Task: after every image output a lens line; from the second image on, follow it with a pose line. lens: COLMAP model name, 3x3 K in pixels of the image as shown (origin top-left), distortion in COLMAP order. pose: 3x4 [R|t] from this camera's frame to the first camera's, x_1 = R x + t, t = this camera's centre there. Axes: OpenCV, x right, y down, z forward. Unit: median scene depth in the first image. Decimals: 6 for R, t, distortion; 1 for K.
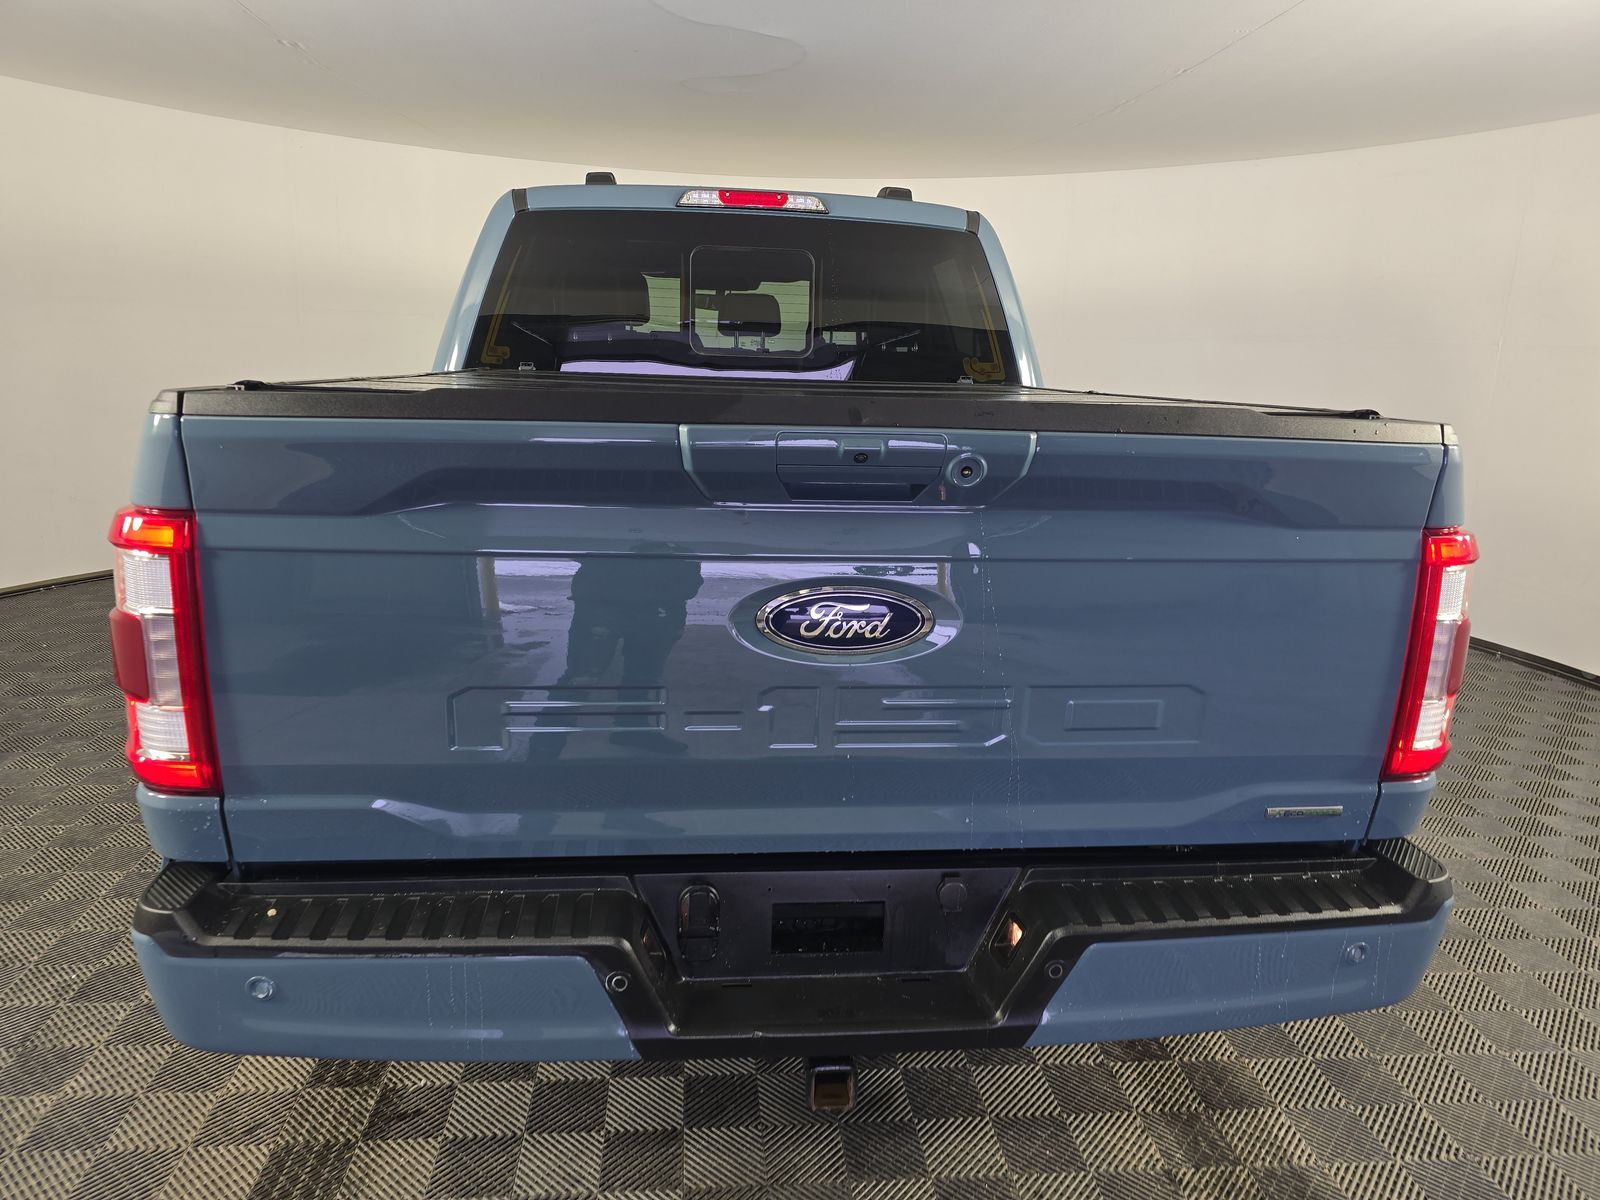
lens RADIAL K [[1073.4, 0, 795.7], [0, 1073.4, 555.2], [0, 0, 1]] dist [0.039139, -0.002588]
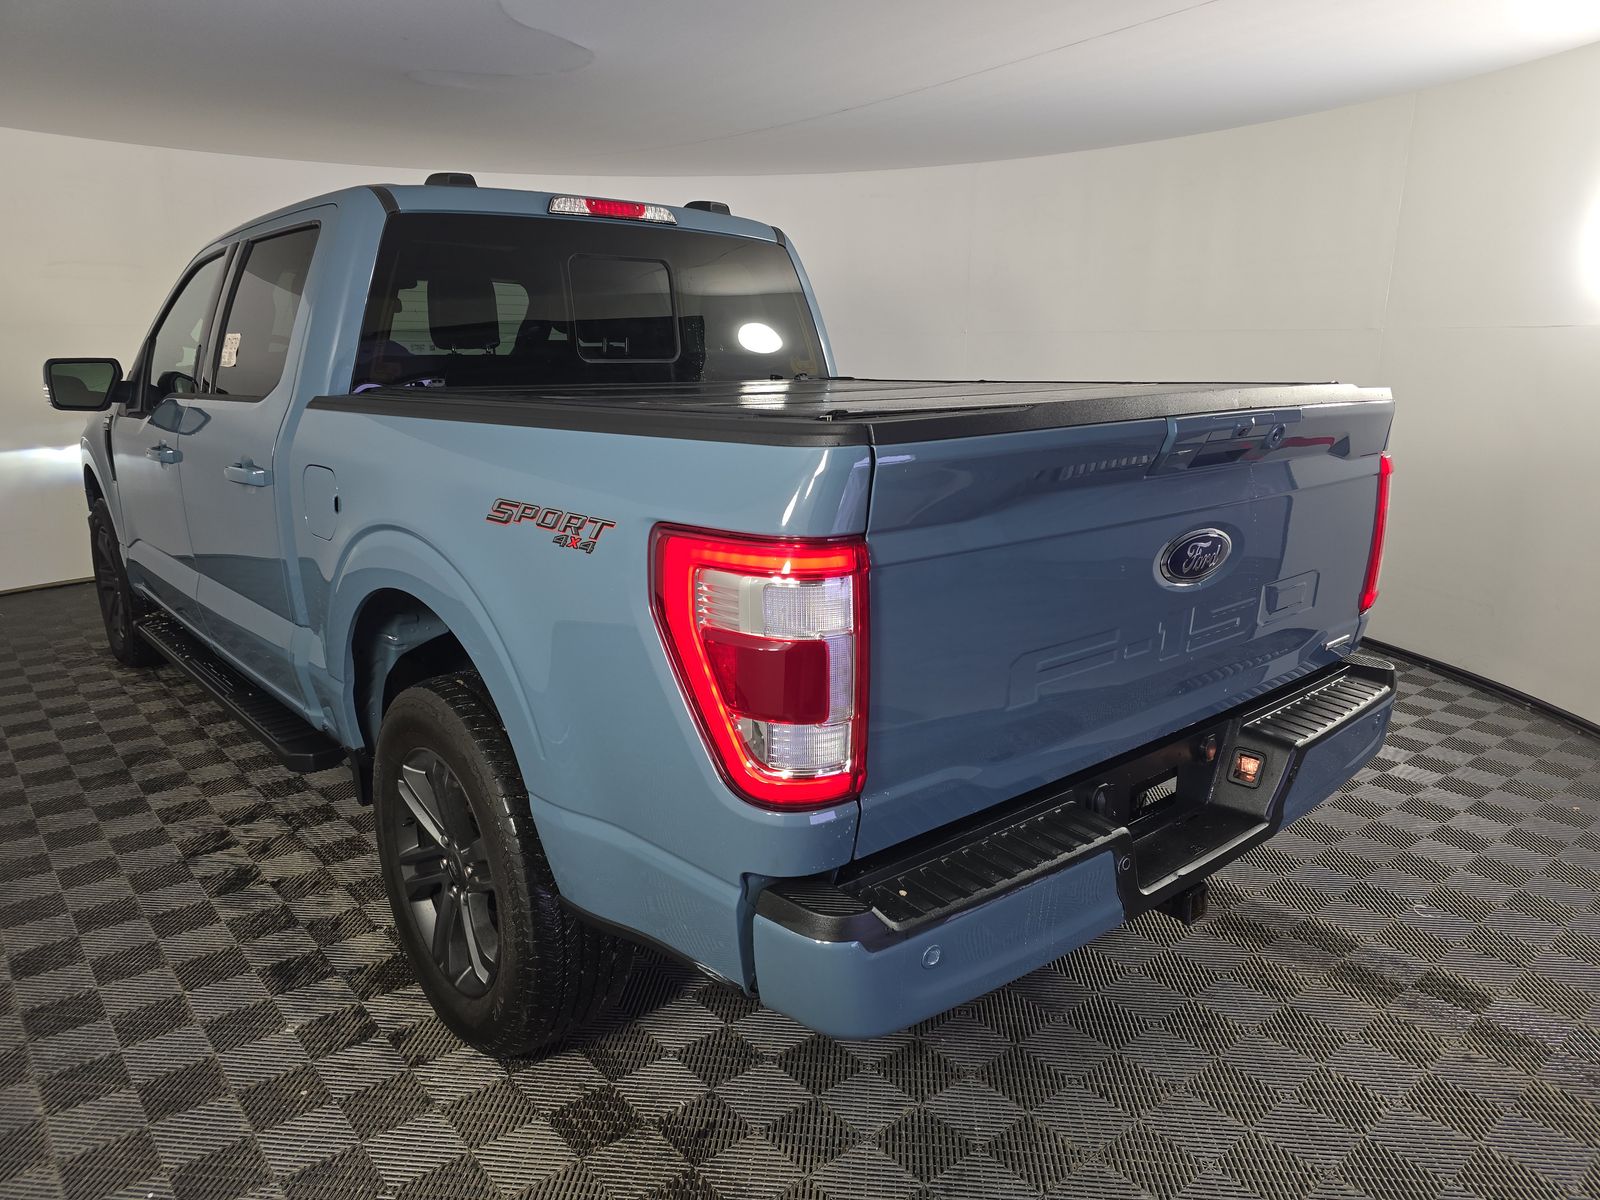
lens RADIAL K [[1073.4, 0, 795.7], [0, 1073.4, 555.2], [0, 0, 1]] dist [0.039139, -0.002588]
pose [[0.823768, -0.138294, 0.549801, -0.508492], [0.132782, 0.989881, 0.050043, -0.034314], [-0.551158, 0.031780, 0.833795, 0.065207]]
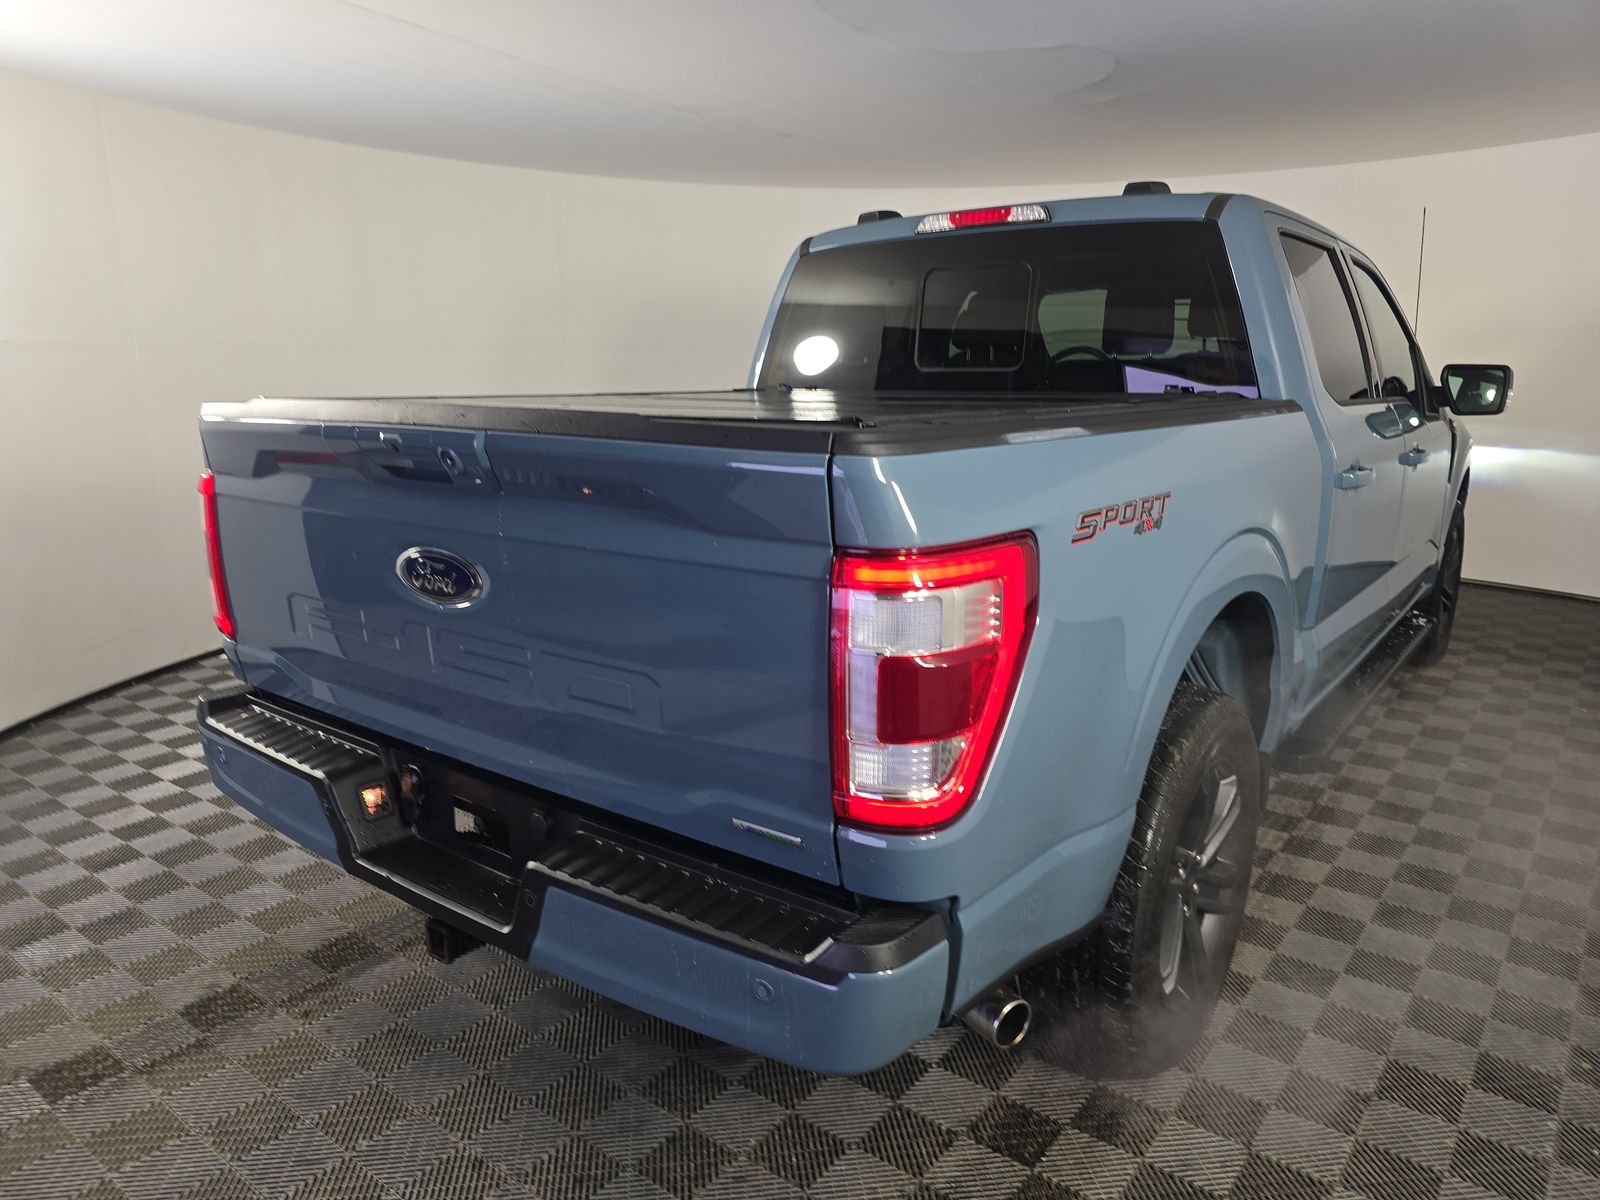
lens RADIAL K [[1073.4, 0, 795.7], [0, 1073.4, 555.2], [0, 0, 1]] dist [0.039139, -0.002588]
pose [[0.718579, 0.079983, -0.690831, 0.567721], [-0.096031, 0.995260, 0.015341, -0.011824], [0.688783, 0.055318, 0.722854, 0.162388]]
